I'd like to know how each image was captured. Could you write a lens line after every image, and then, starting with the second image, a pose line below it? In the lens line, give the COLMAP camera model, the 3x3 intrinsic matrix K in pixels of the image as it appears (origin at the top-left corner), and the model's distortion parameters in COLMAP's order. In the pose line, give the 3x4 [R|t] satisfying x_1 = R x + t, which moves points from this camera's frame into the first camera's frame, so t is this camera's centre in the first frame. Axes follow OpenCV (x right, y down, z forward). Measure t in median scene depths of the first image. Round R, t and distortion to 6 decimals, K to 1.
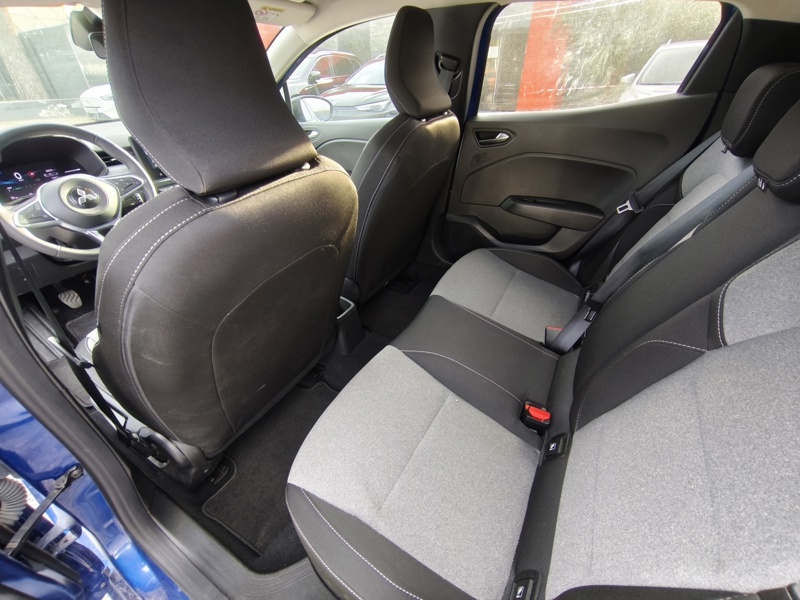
lens RADIAL K [[339.0, 0, 400.0], [0, 339.0, 300.0], [0, 0, 1]] dist [-0.009505, 0.001121]
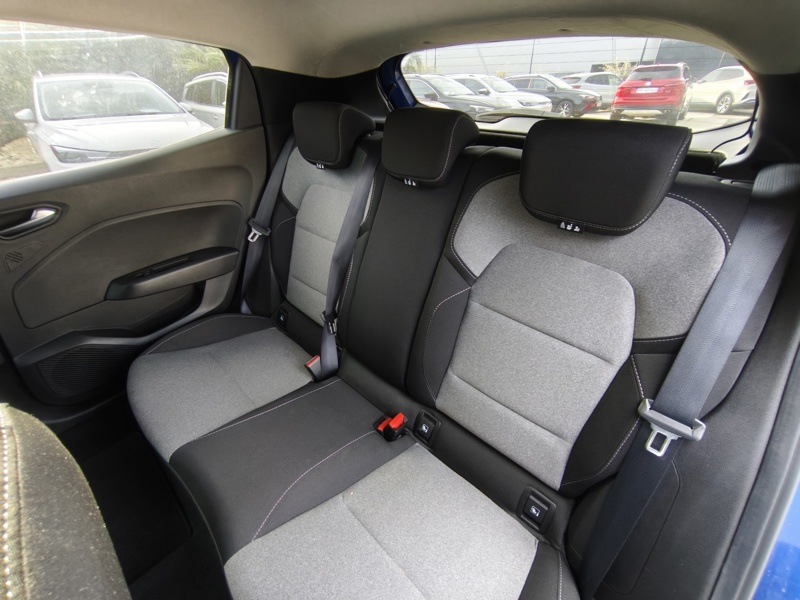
lens RADIAL K [[339.0, 0, 400.0], [0, 339.0, 300.0], [0, 0, 1]] dist [-0.009505, 0.001121]
pose [[0.221282, -0.511175, 0.830503, -0.216639], [0.562299, 0.762674, 0.319606, -0.227424], [-0.796778, 0.396268, 0.456199, 0.283005]]
